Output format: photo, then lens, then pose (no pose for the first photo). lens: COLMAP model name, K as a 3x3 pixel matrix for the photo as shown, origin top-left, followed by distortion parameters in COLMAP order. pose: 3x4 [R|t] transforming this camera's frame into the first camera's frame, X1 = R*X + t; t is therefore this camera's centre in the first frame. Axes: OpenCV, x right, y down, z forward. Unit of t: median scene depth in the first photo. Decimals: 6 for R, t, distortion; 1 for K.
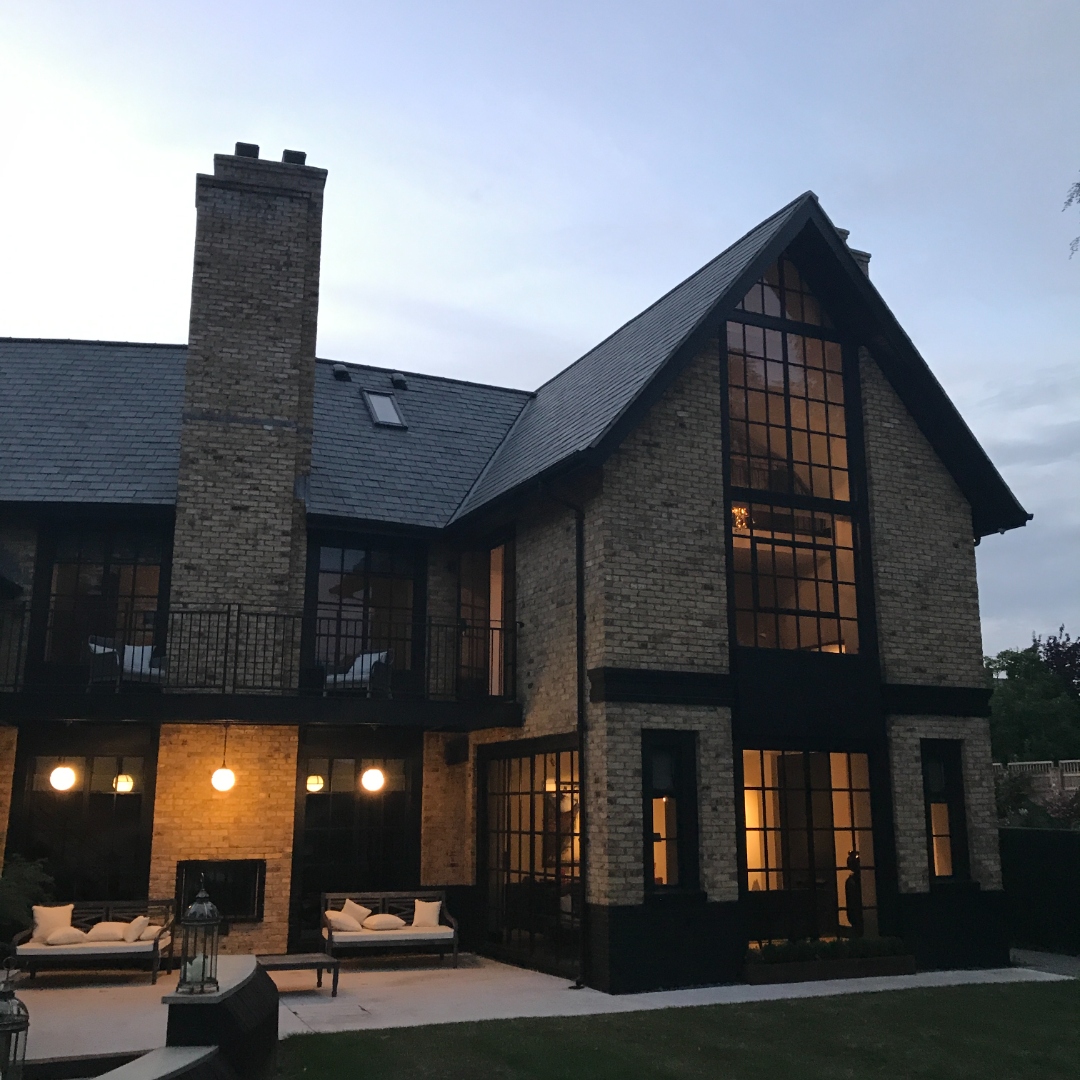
lens RADIAL K [[1173.2, 0, 538.7], [0, 1173.2, 505.5], [0, 0, 1]] dist [0.190680, -0.706422]
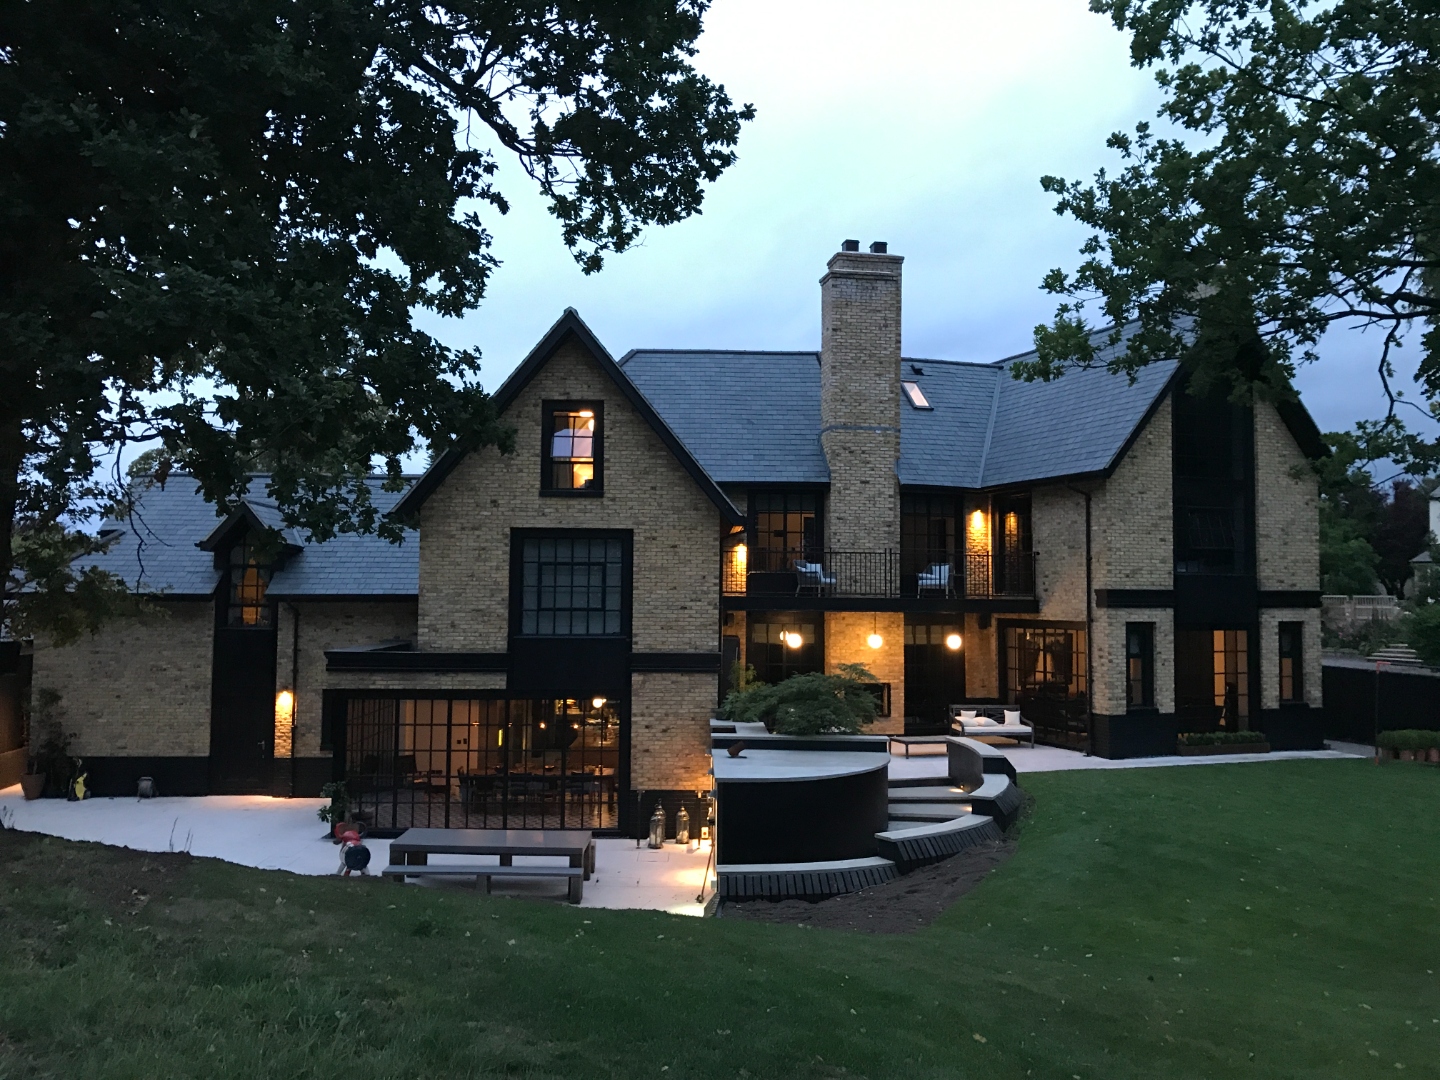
lens RADIAL K [[1161.5, 0, 717.8], [0, 1161.5, 520.0], [0, 0, 1]] dist [0.004383, -0.013964]
pose [[0.996333, 0.001466, -0.085550, -0.332879], [0.014286, 0.982967, 0.183228, -0.259599], [0.084361, -0.183778, 0.979341, -0.662824]]
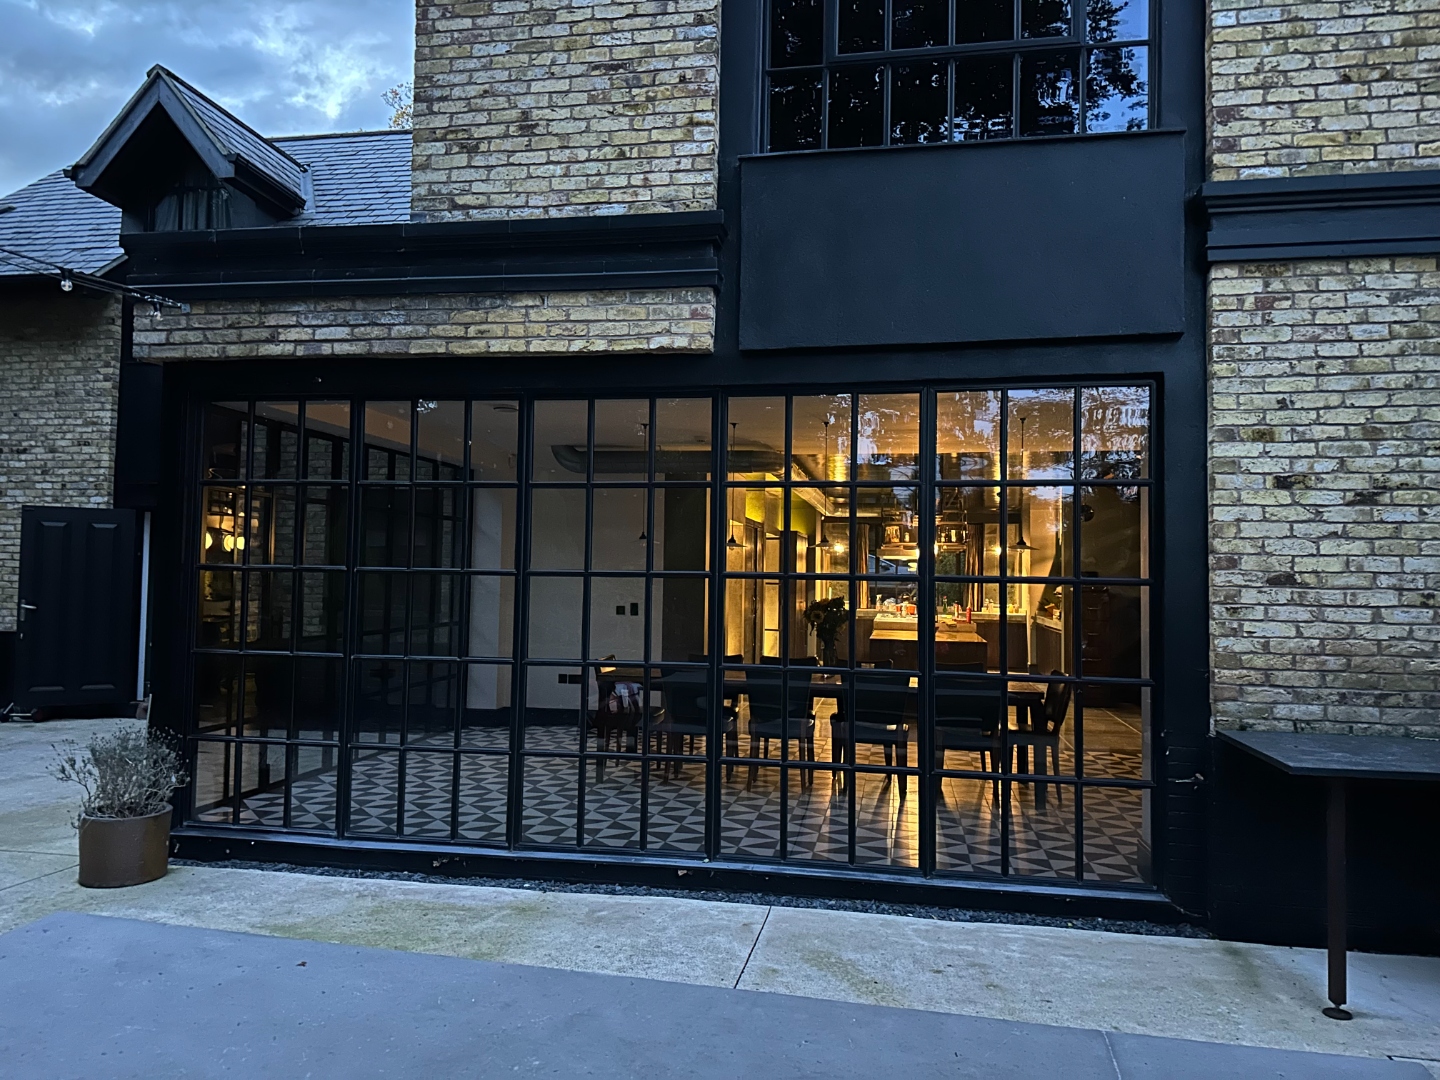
lens RADIAL K [[1061.7, 0, 720.0], [0, 1061.7, 540.0], [0, 0, 1]] dist [0.029185, -0.001184]
pose [[0.953835, 0.005356, -0.300283, -0.606376], [0.058005, 0.977730, 0.201689, 0.195798], [0.294676, -0.209796, 0.932283, 0.336474]]
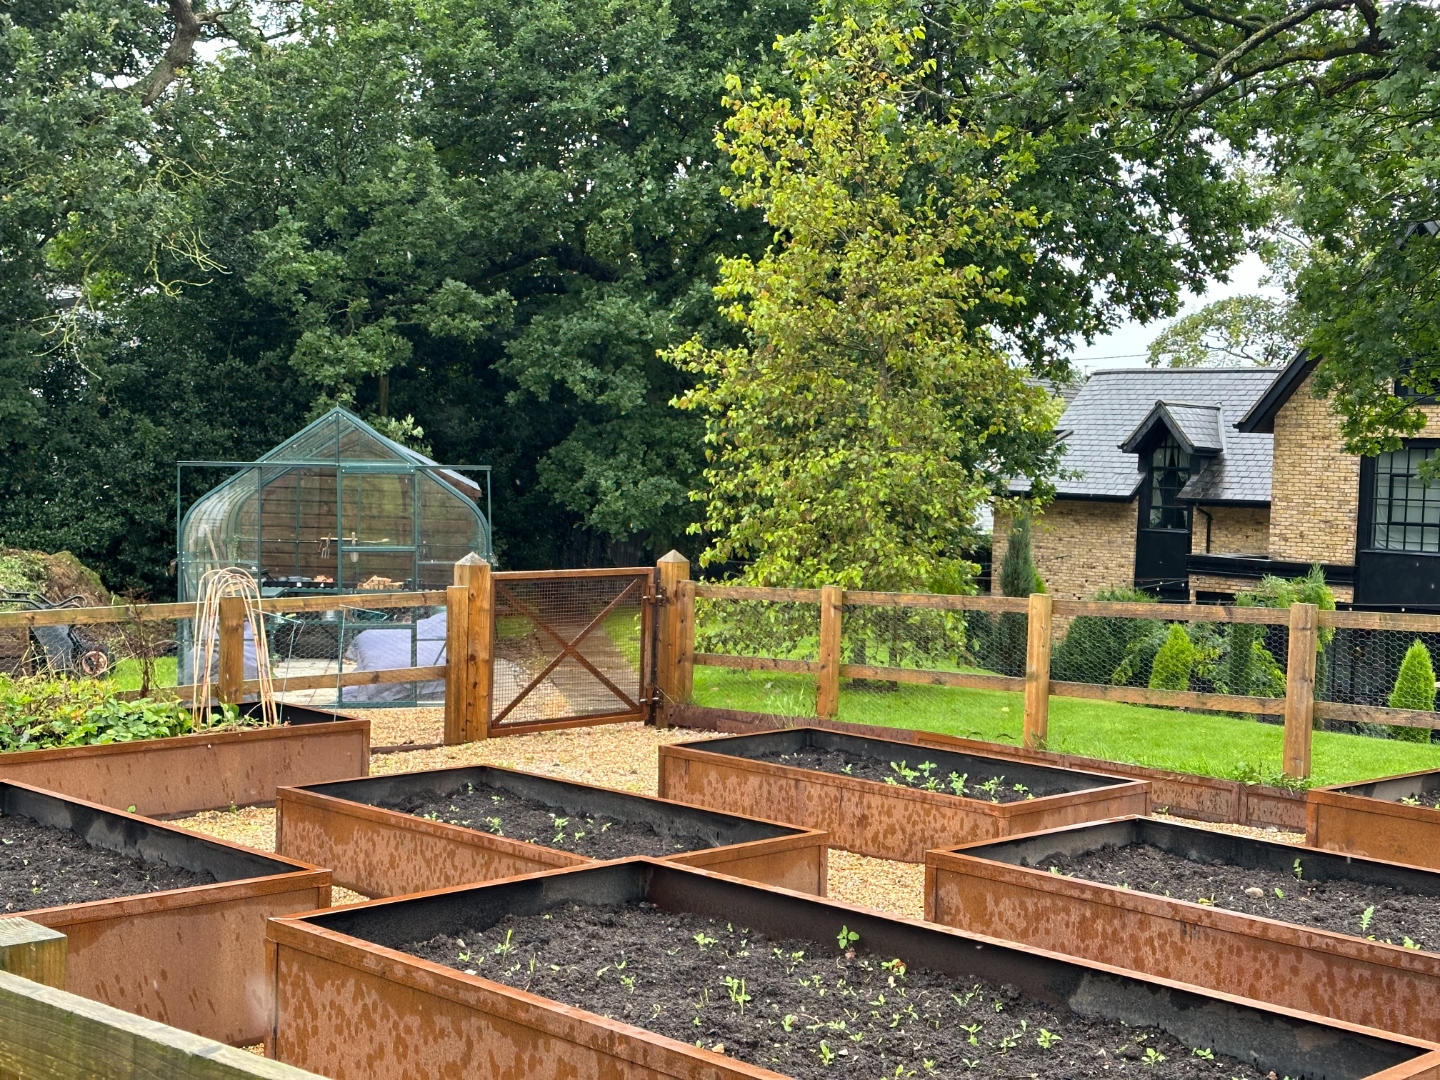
lens RADIAL K [[1879.6, 0, 720.0], [0, 1879.6, 540.0], [0, 0, 1]] dist [0.011651, 0.010721]
pose [[0.639136, 0.056142, -0.767042, 0.529521], [0.154528, 0.967619, 0.199584, -0.437519], [0.753409, -0.246091, 0.609765, -1.250552]]
